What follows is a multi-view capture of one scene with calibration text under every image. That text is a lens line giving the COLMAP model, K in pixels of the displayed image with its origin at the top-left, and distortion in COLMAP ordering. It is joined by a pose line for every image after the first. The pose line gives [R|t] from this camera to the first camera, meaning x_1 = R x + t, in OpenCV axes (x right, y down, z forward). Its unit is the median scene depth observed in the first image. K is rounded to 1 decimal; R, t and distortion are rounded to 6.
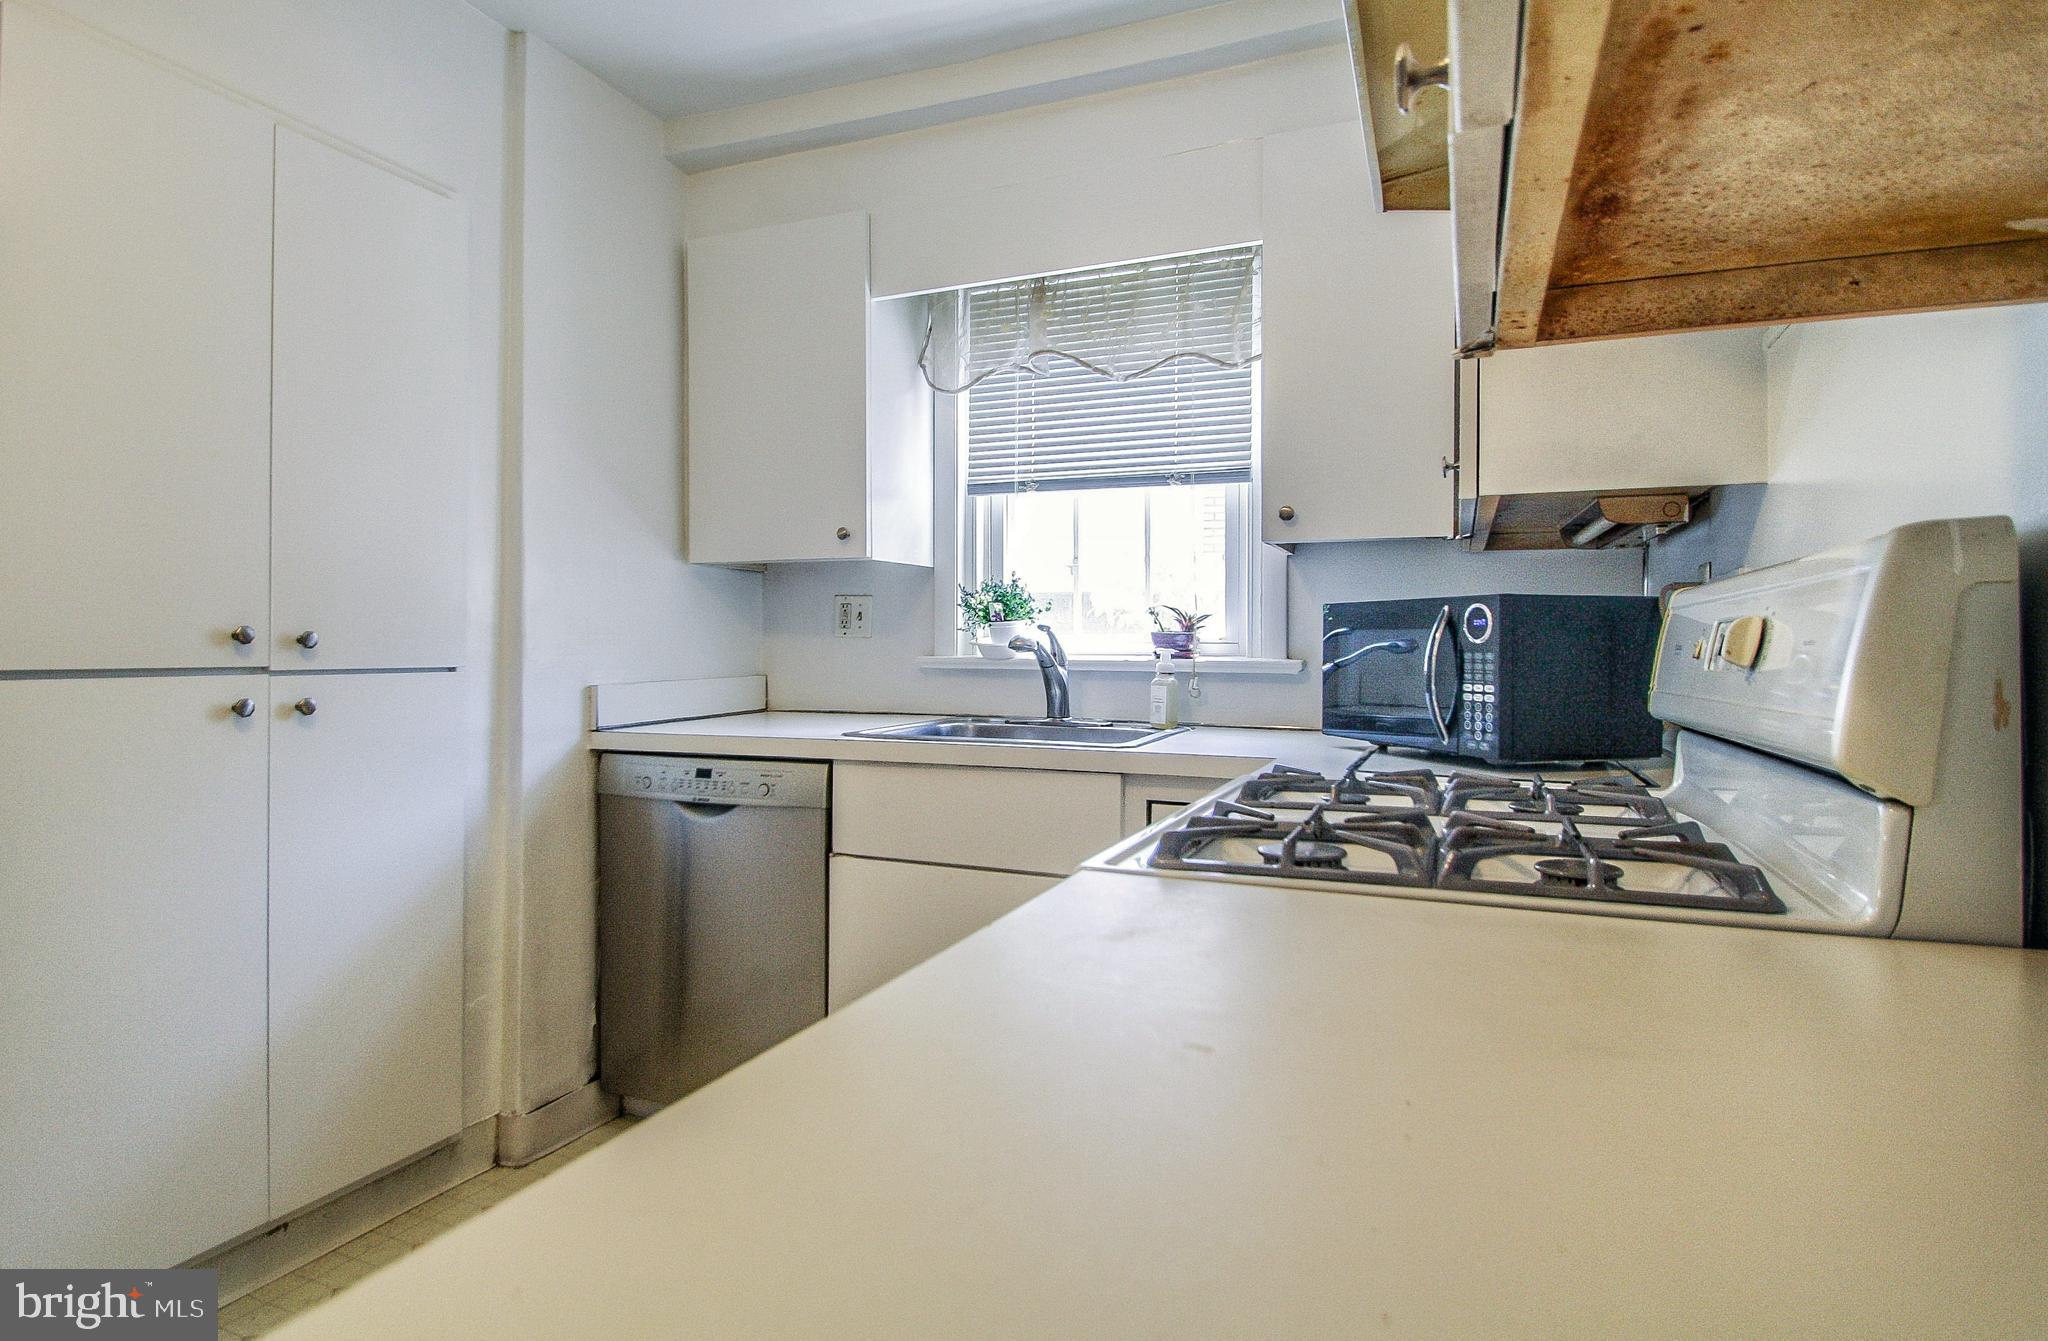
lens RADIAL K [[1090.3, 0, 1025.2], [0, 1090.3, 641.0], [0, 0, 1]] dist [-0.002010, -0.000924]
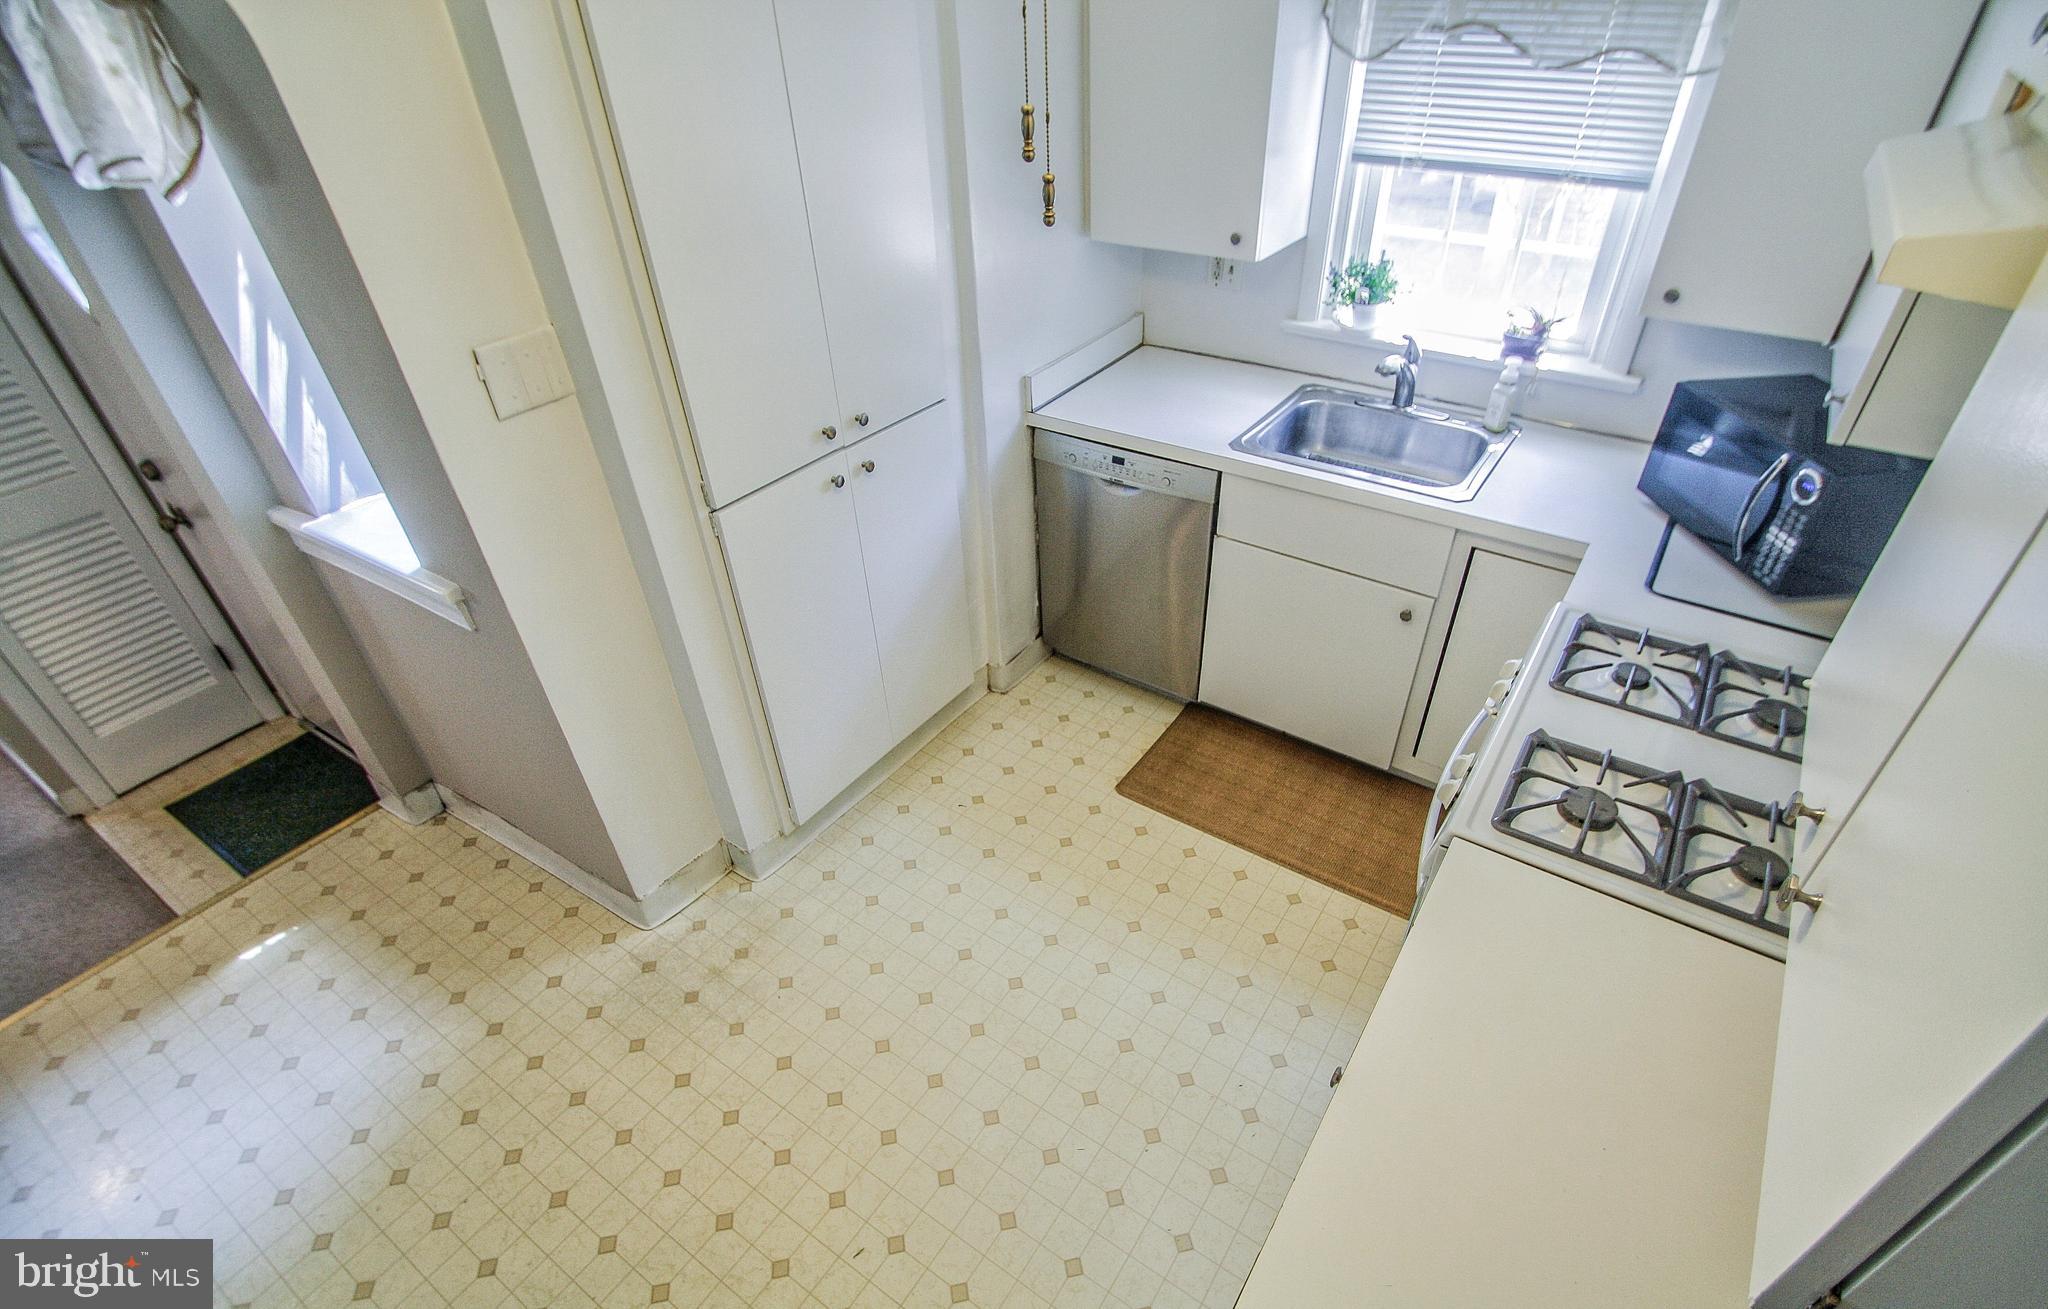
lens RADIAL K [[964.4, 0, 1081.8], [0, 964.4, 707.3], [0, 0, 1]] dist [-0.000820, 0.000031]
pose [[0.981055, 0.112593, -0.157652, -0.117151], [0.008608, 0.787634, 0.616084, -0.341959], [0.193539, -0.605769, 0.771743, -0.074968]]
